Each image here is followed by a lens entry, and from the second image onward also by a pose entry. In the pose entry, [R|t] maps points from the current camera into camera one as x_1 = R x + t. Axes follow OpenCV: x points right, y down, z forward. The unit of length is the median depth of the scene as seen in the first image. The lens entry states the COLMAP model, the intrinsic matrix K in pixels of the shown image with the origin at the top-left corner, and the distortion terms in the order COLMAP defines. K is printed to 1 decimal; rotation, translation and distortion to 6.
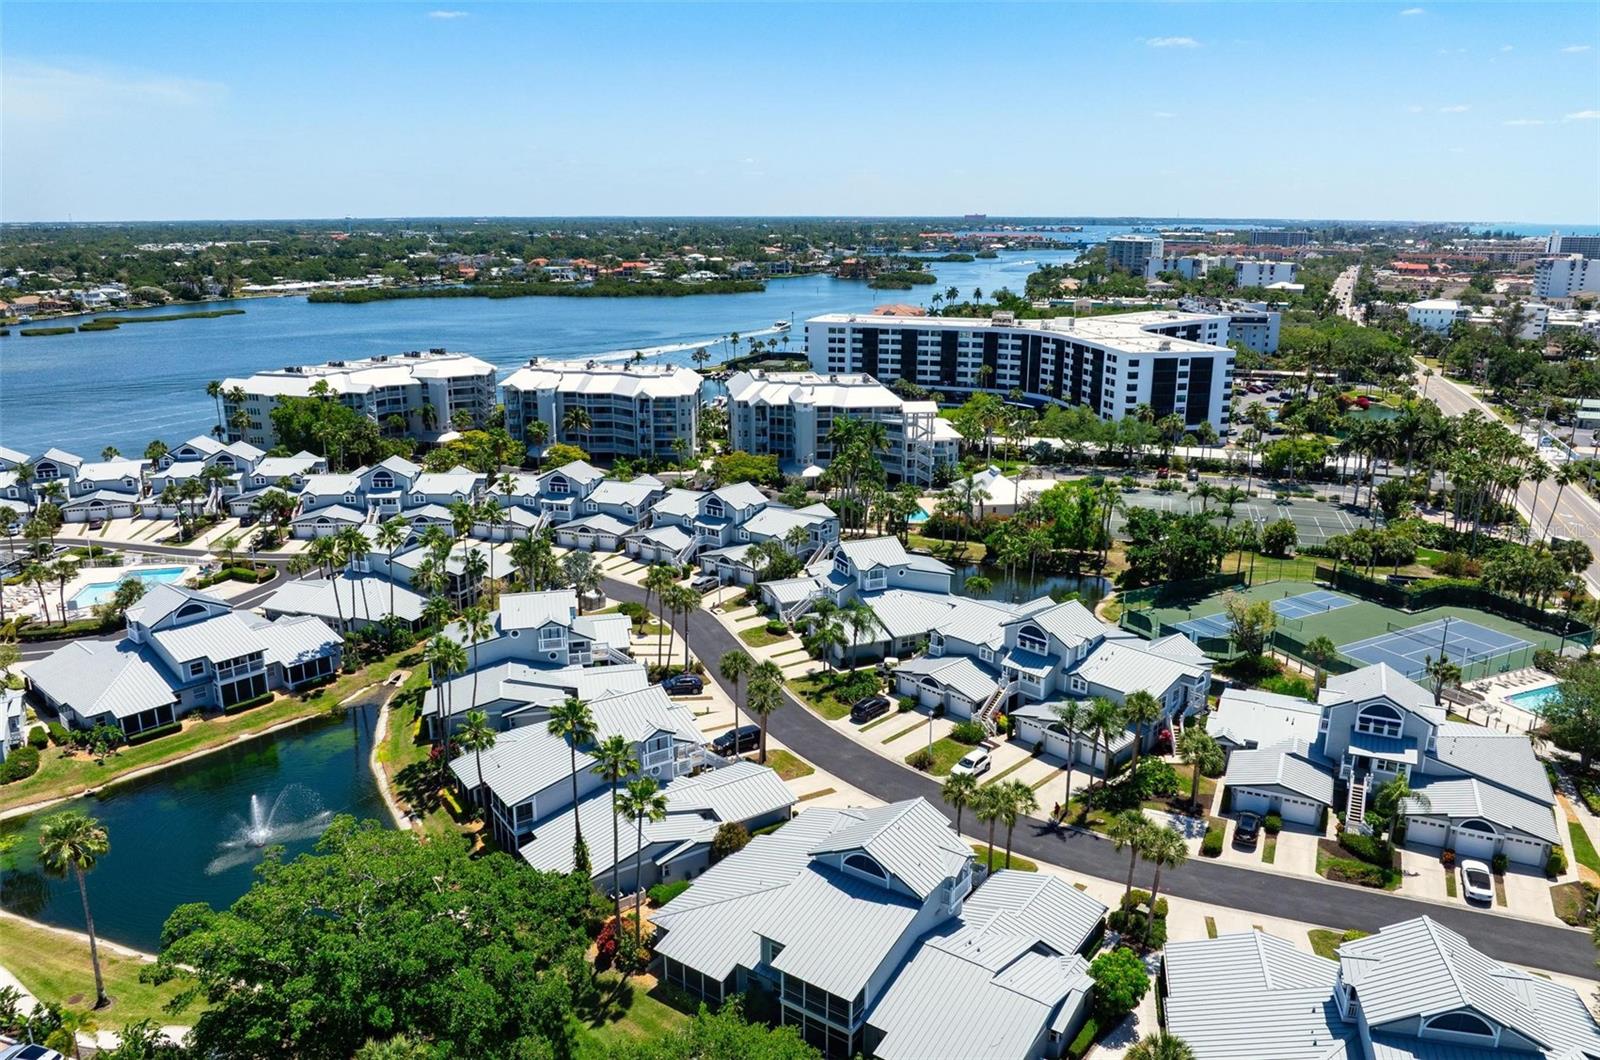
lens RADIAL K [[1145.4, 0, 800.0], [0, 1145.4, 530.0], [0, 0, 1]] dist [-0.033547, -0.010888]
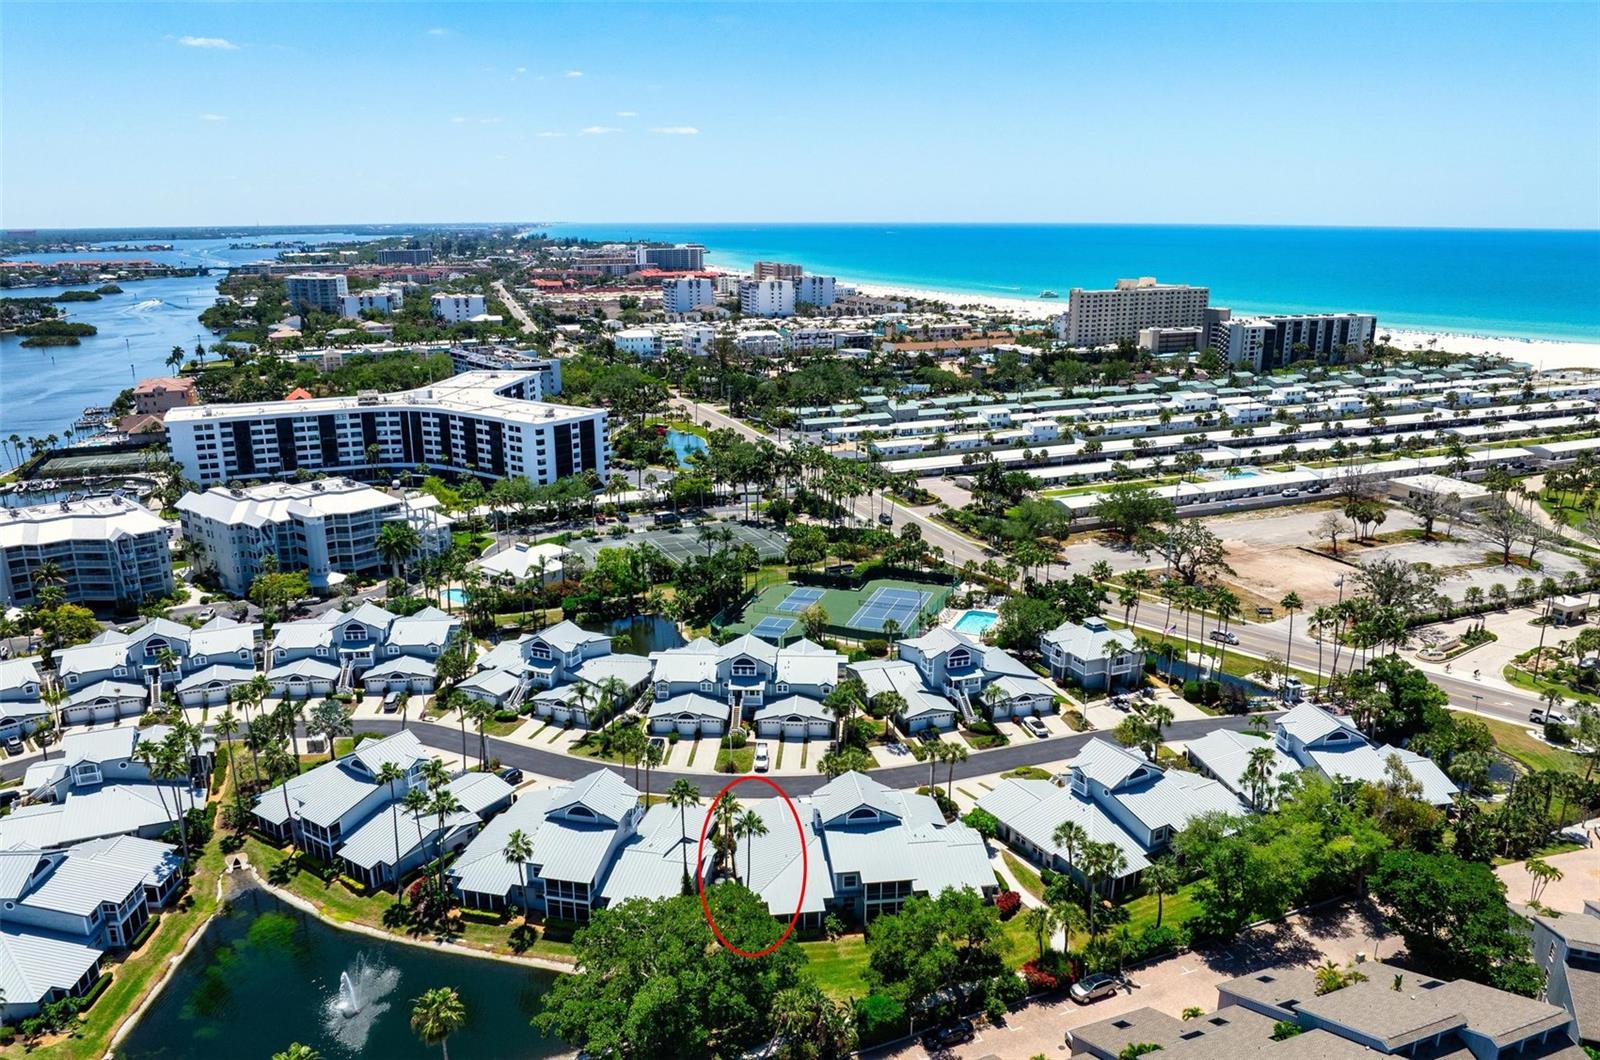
lens RADIAL K [[1153.8, 0, 803.1], [0, 1153.8, 523.3], [0, 0, 1]] dist [-0.043962, 0.003556]
pose [[0.727991, -0.177485, 0.662214, -0.320227], [0.183153, 0.981151, 0.061620, -0.075615], [-0.660669, 0.076427, 0.746777, -0.074829]]
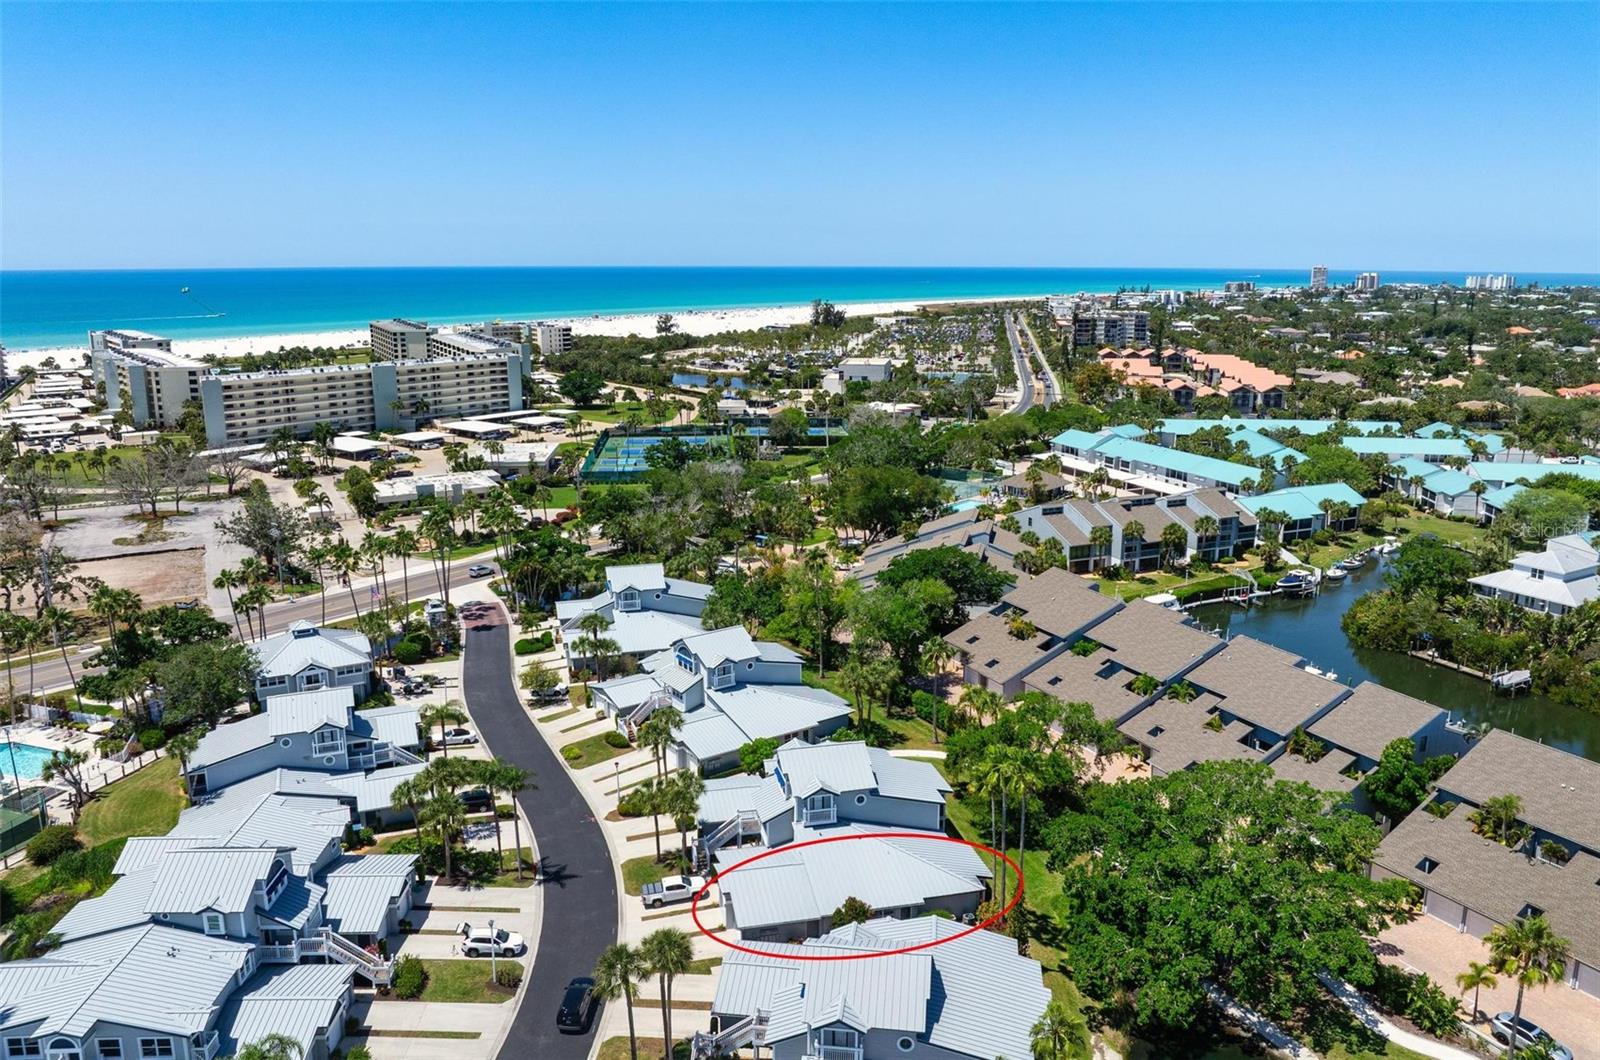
lens RADIAL K [[1145.4, 0, 800.0], [0, 1145.4, 530.0], [0, 0, 1]] dist [-0.033547, -0.010888]
pose [[-0.763942, -0.150576, 0.627471, -0.208686], [0.169960, 0.891106, 0.420767, -0.157768], [-0.622500, 0.428086, -0.655161, 0.549015]]
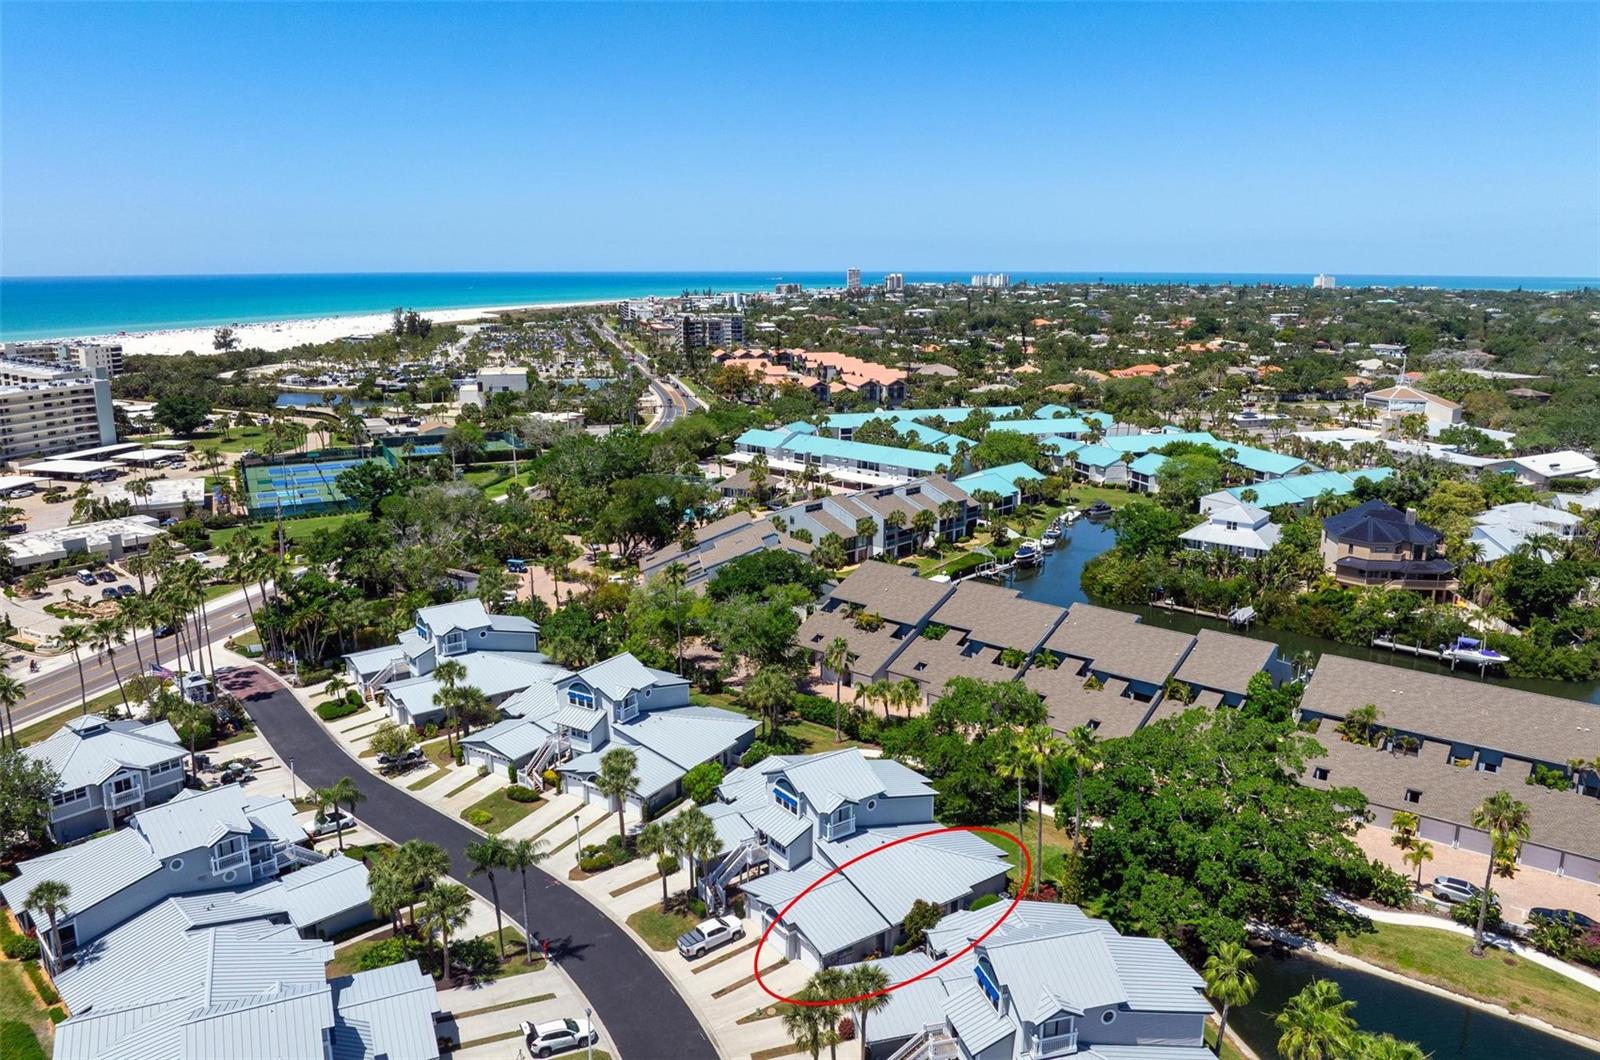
lens RADIAL K [[1145.4, 0, 800.0], [0, 1145.4, 530.0], [0, 0, 1]] dist [-0.033547, -0.010888]
pose [[-0.955341, -0.068926, 0.287354, -0.079028], [0.076719, 0.881222, 0.466435, -0.175125], [-0.285372, 0.467650, -0.836580, 0.609024]]
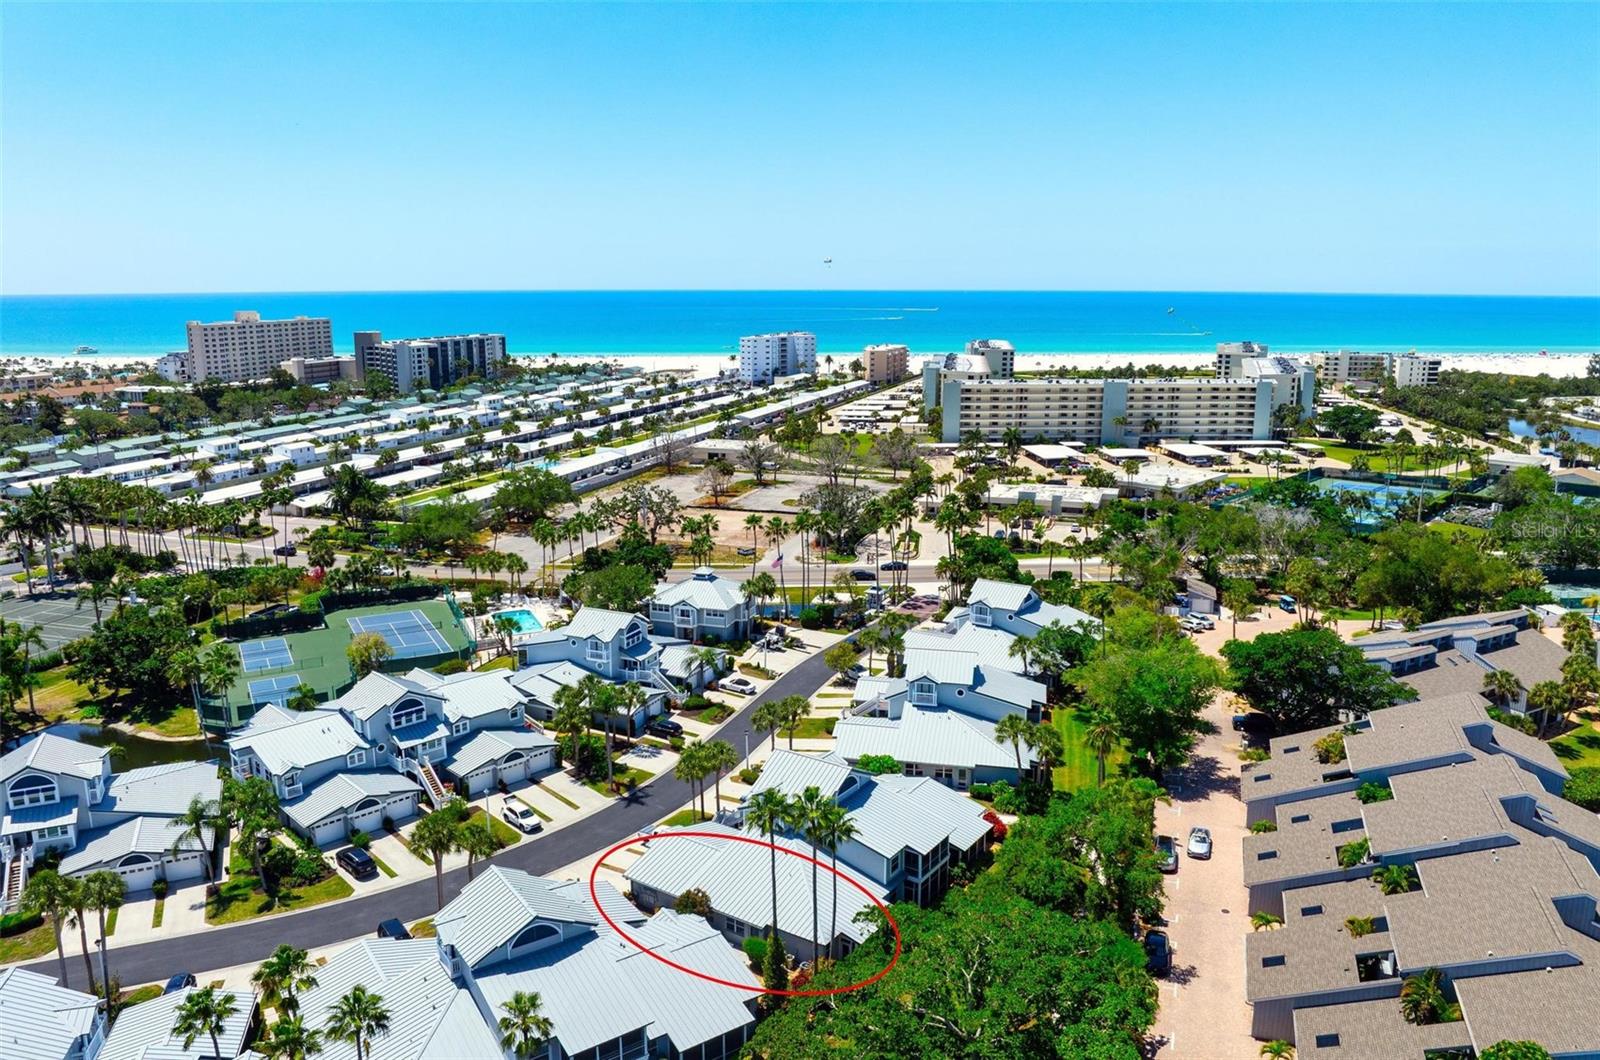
lens RADIAL K [[1145.4, 0, 800.0], [0, 1145.4, 530.0], [0, 0, 1]] dist [-0.033547, -0.010888]
pose [[-0.022937, -0.209162, 0.977612, -0.343610], [0.268677, 0.940604, 0.207548, -0.077418], [-0.962957, 0.267423, 0.034622, 0.282327]]
